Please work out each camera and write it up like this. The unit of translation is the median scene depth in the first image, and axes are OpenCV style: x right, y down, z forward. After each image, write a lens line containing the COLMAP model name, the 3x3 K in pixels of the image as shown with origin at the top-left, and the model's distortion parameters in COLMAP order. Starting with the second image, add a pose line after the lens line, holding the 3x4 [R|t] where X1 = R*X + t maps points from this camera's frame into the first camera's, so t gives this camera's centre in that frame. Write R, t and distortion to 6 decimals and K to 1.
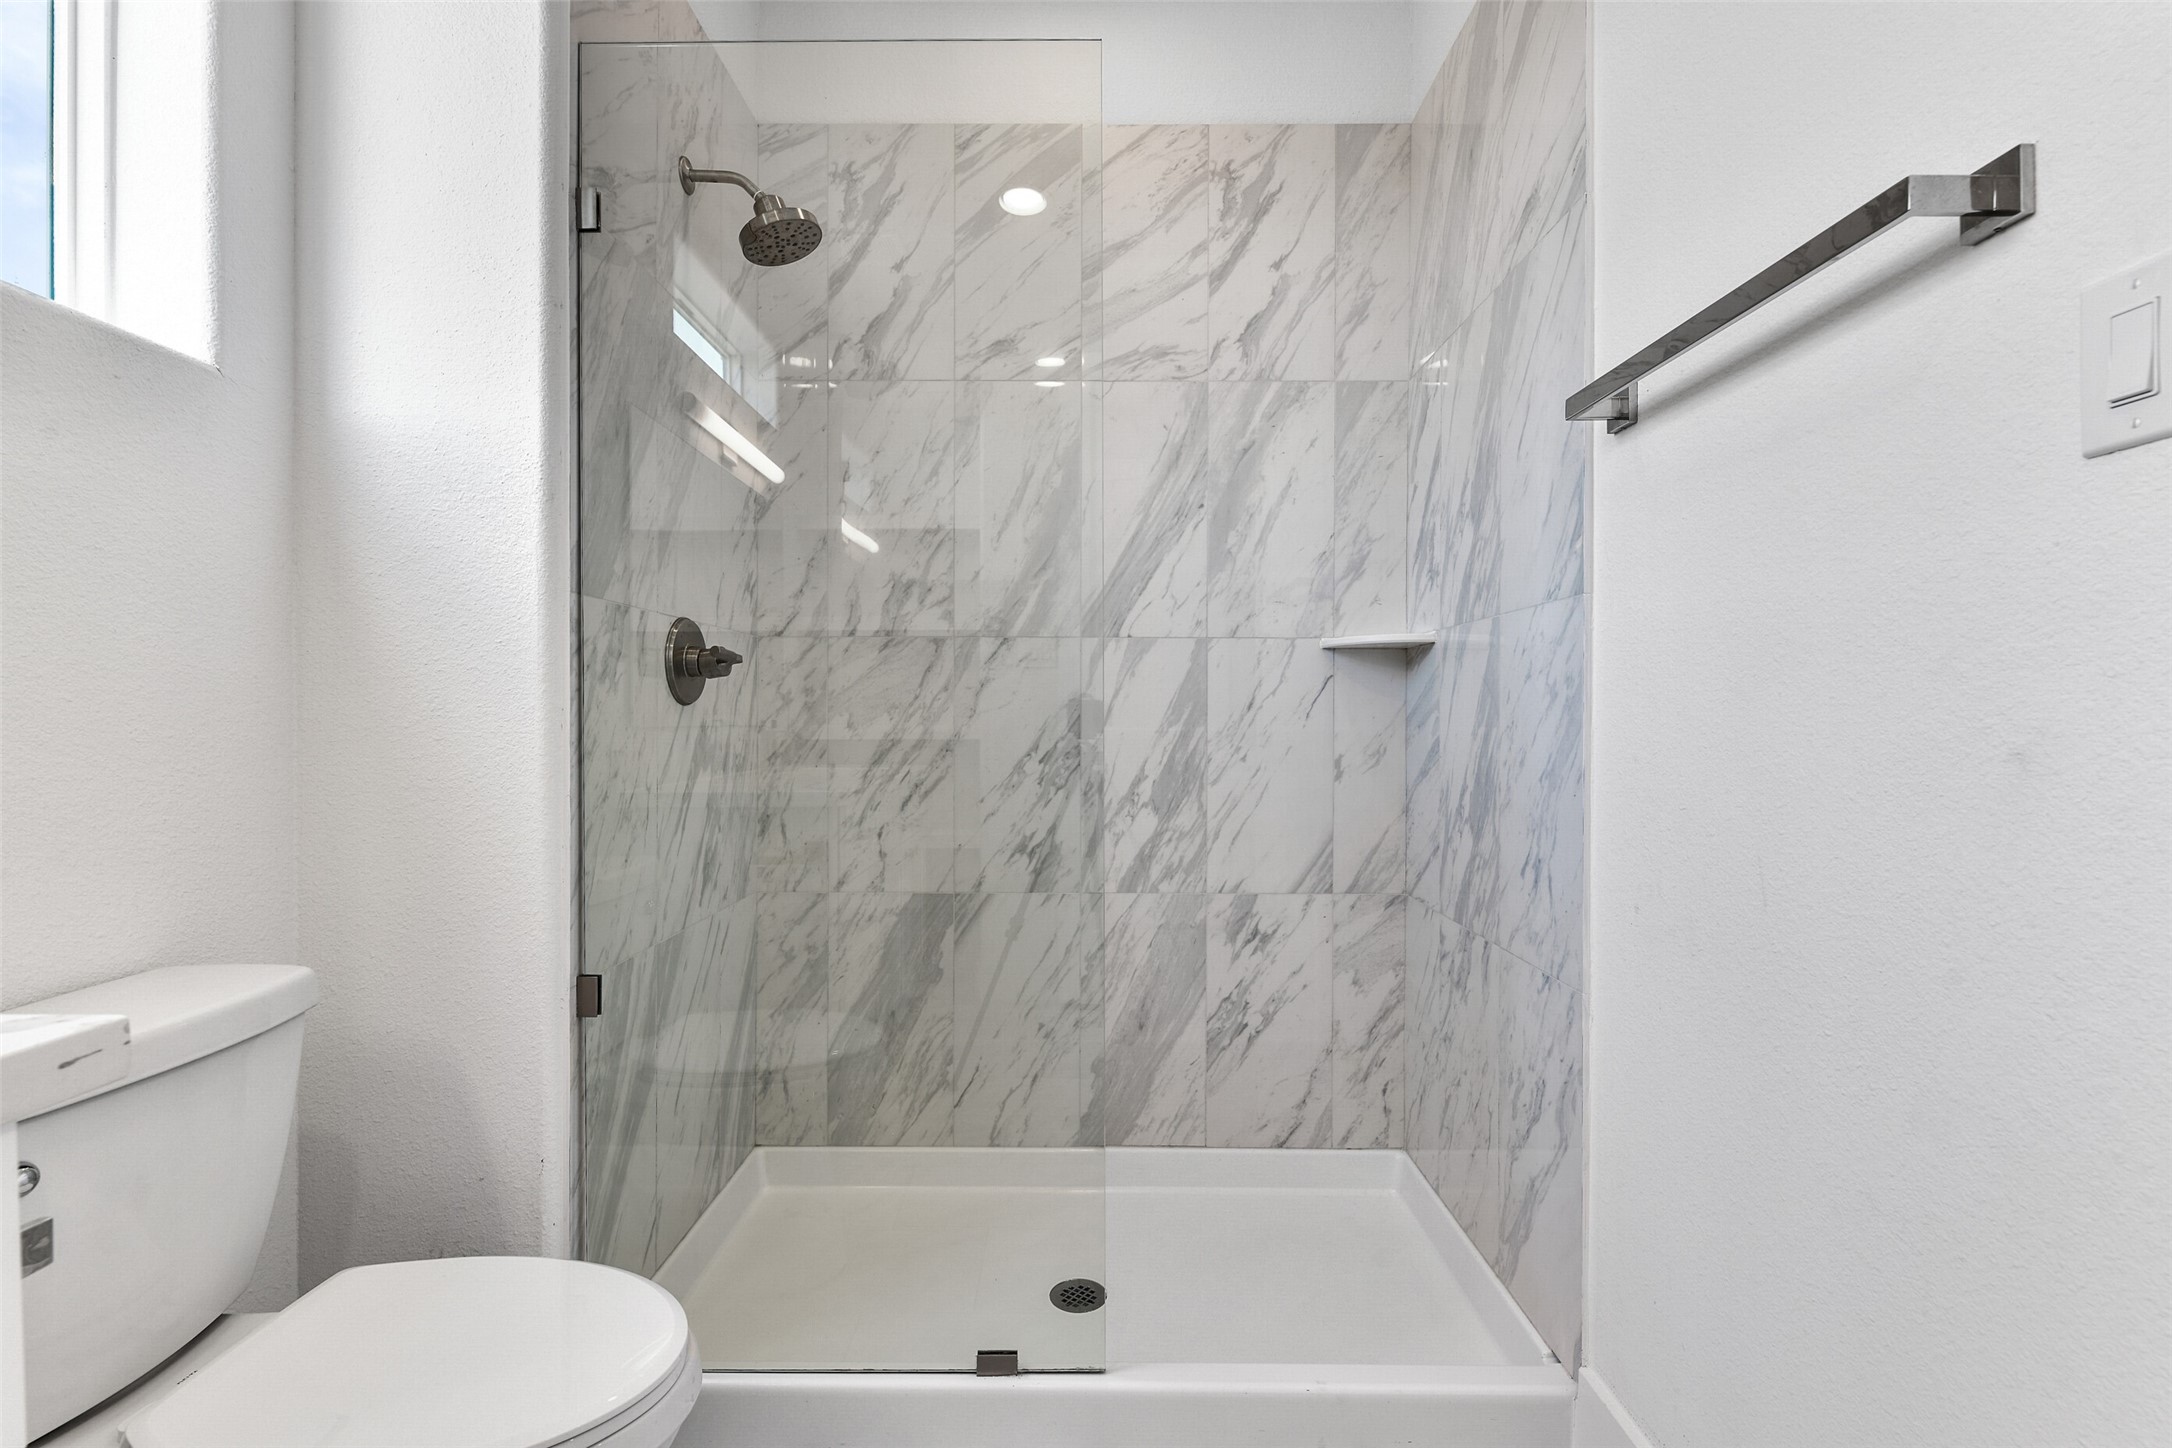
lens RADIAL K [[981.6, 0, 1118.7], [0, 981.6, 726.8], [0, 0, 1]] dist [-0.001069, -0.002063]
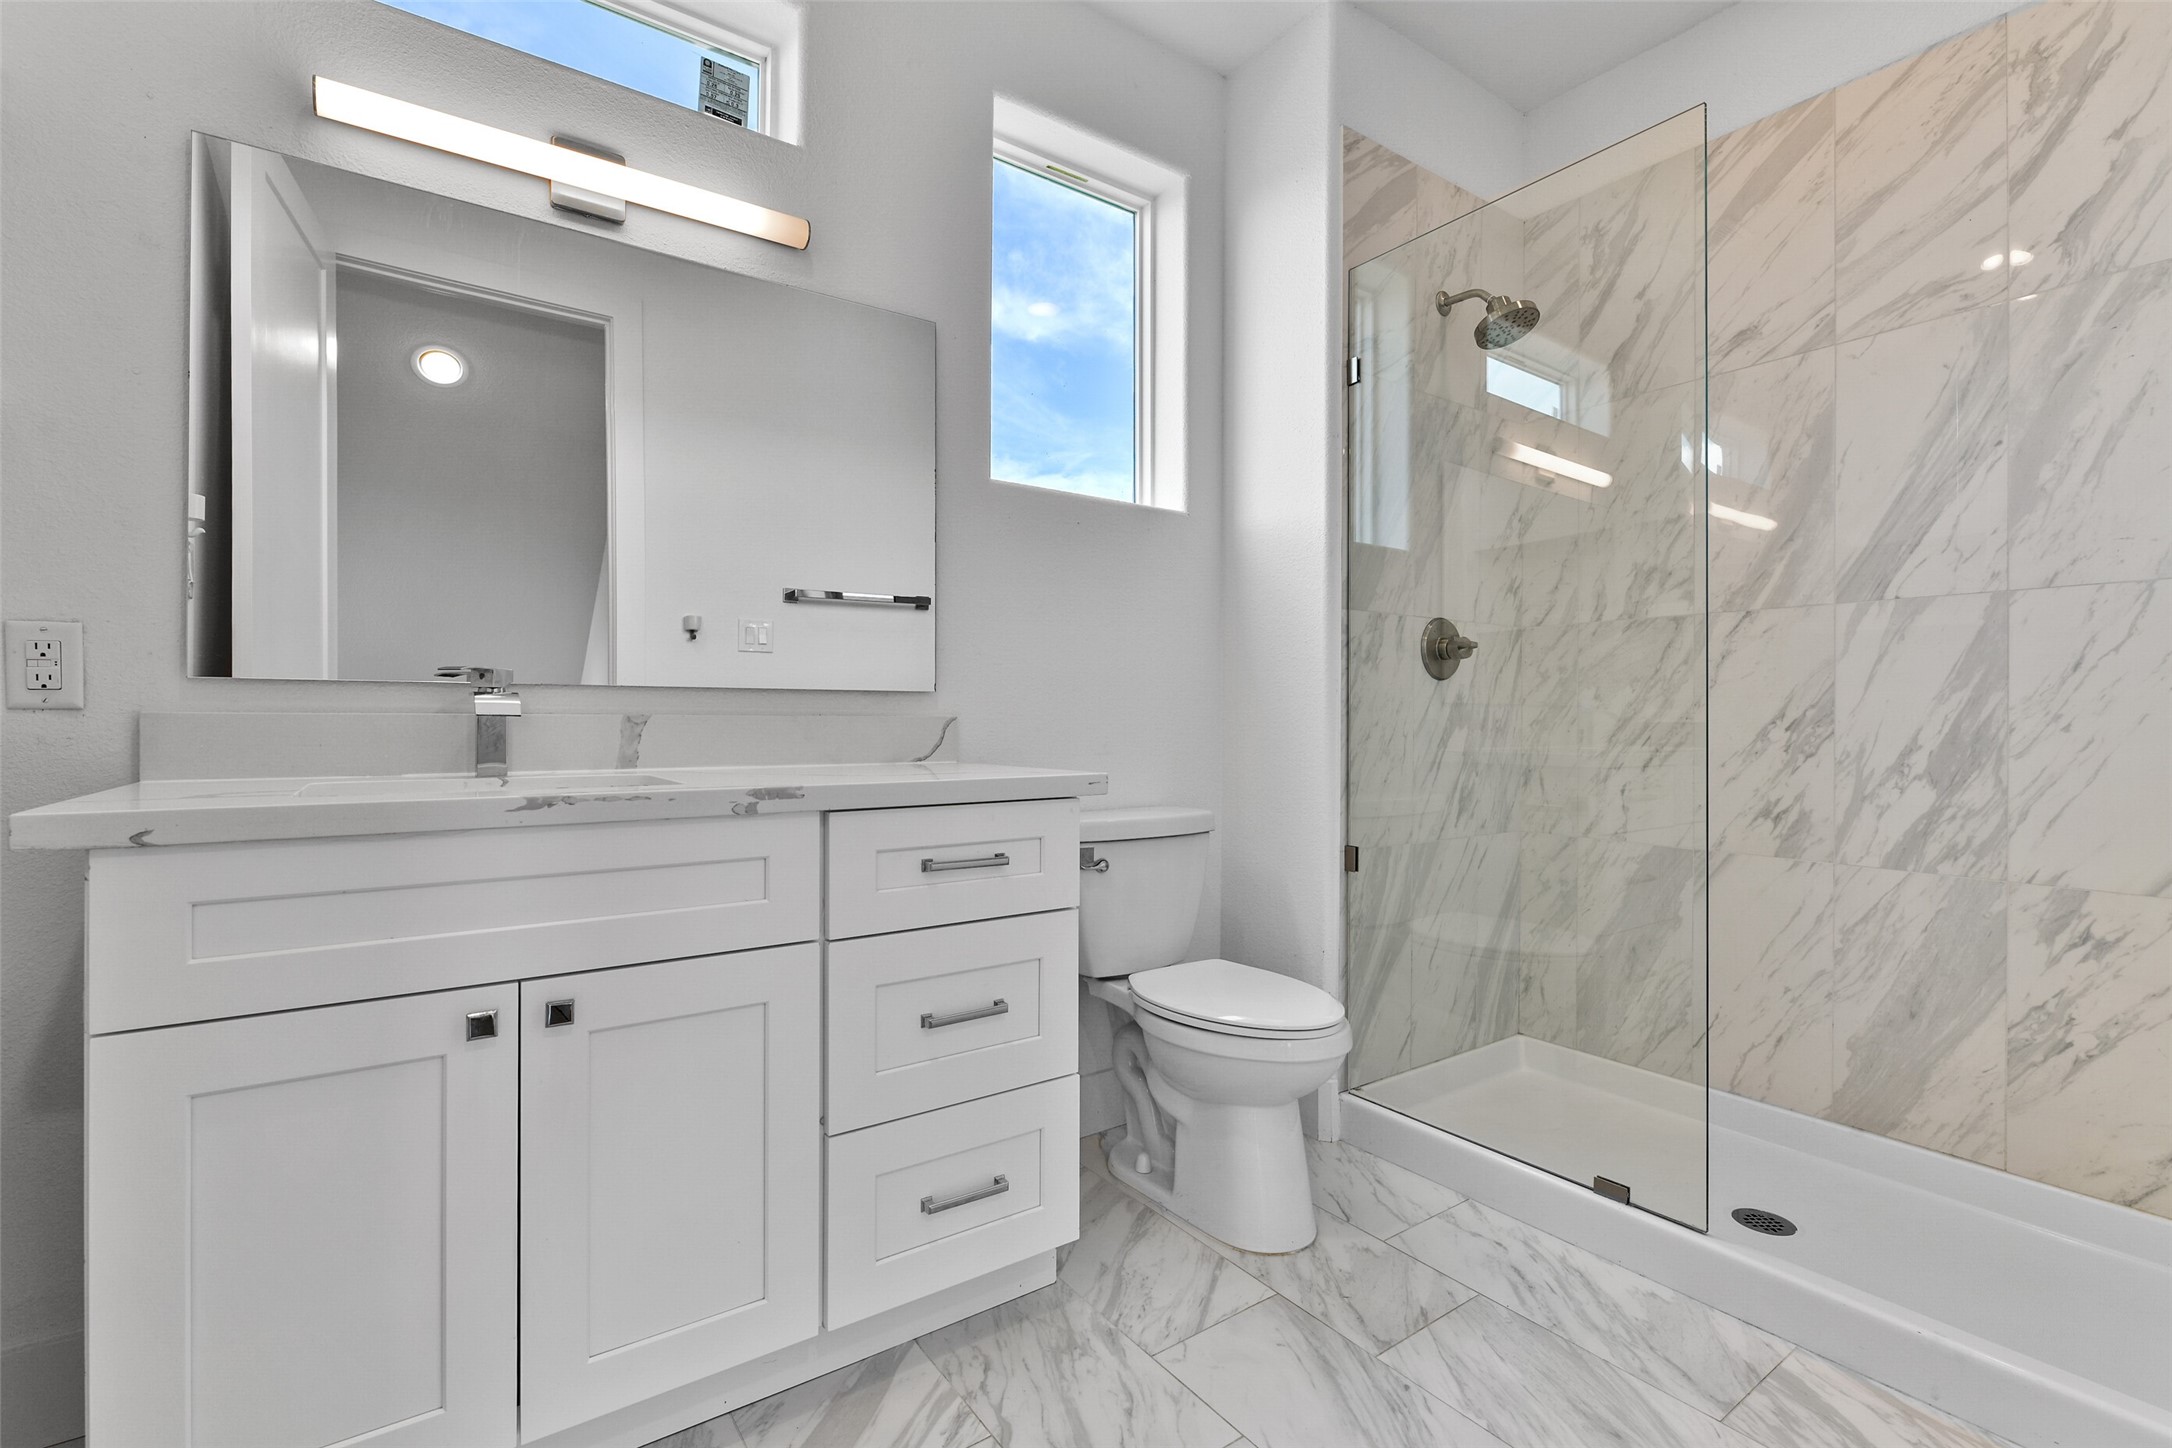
lens RADIAL K [[981.6, 0, 1077.8], [0, 981.6, 720.2], [0, 0, 1]] dist [-0.001069, -0.002063]
pose [[0.577619, 0.001948, -0.816304, 0.327497], [-0.008815, 0.999954, -0.003851, 0.036377], [0.816259, 0.009420, 0.577609, -0.189113]]
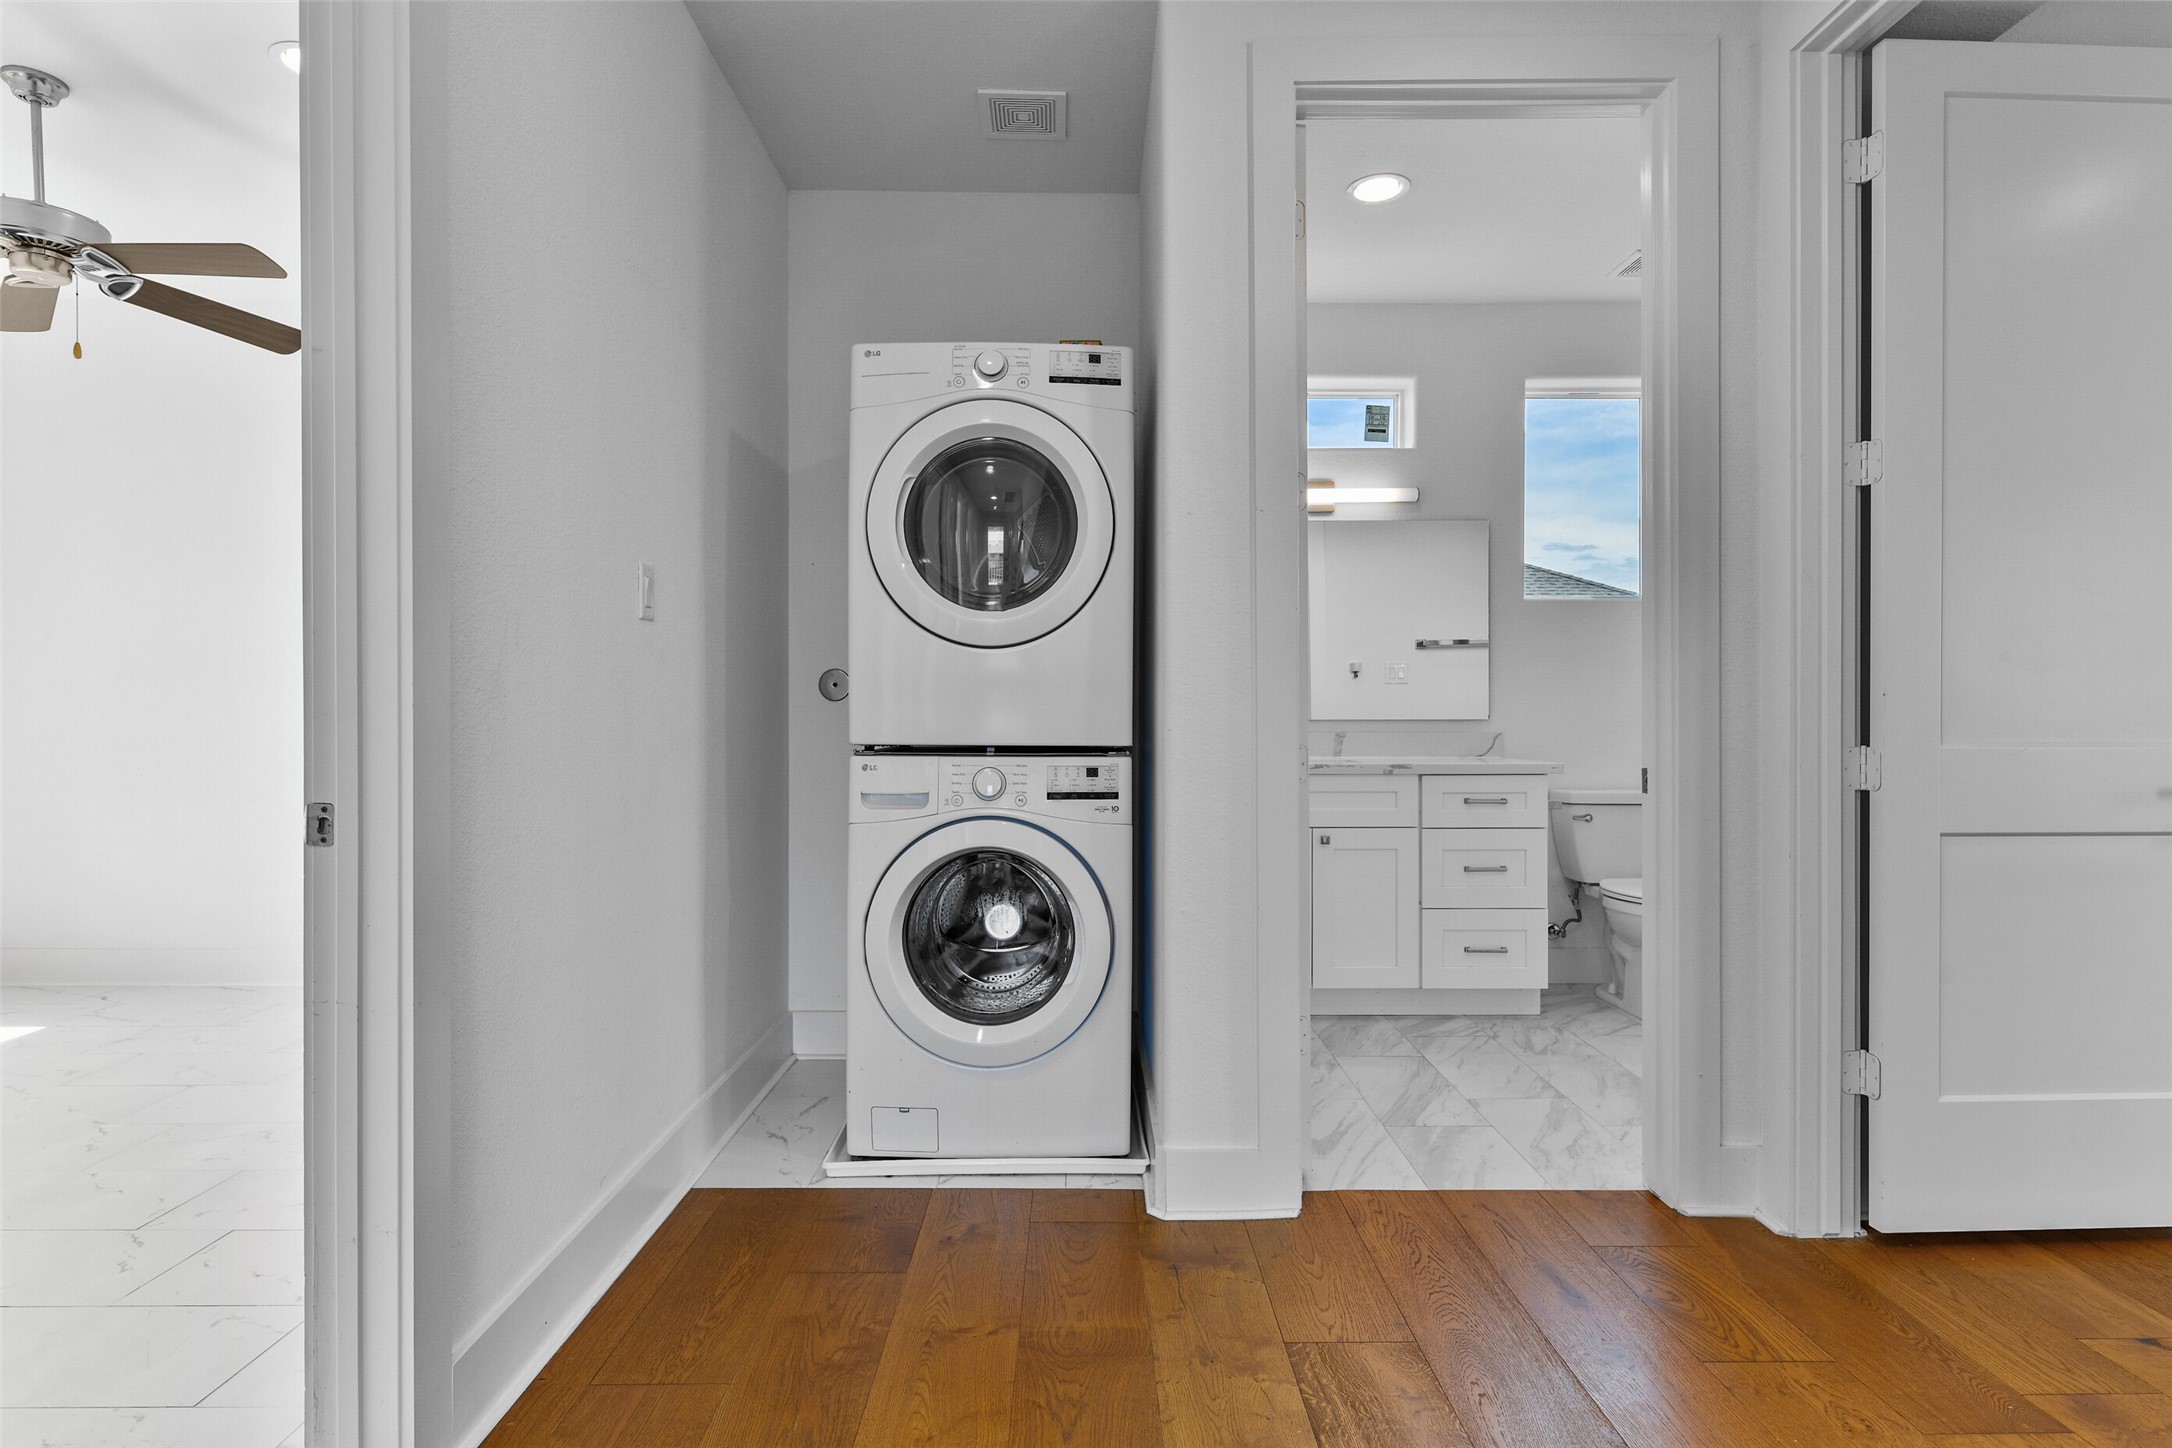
lens RADIAL K [[1092.0, 0, 1088.5], [0, 1092.0, 714.2], [0, 0, 1]] dist [-0.004597, -0.000145]
pose [[0.017777, -0.003426, -0.999836, 1.502450], [-0.007829, 0.999963, -0.003565, 0.007325], [0.999811, 0.007891, 0.017749, -0.532094]]
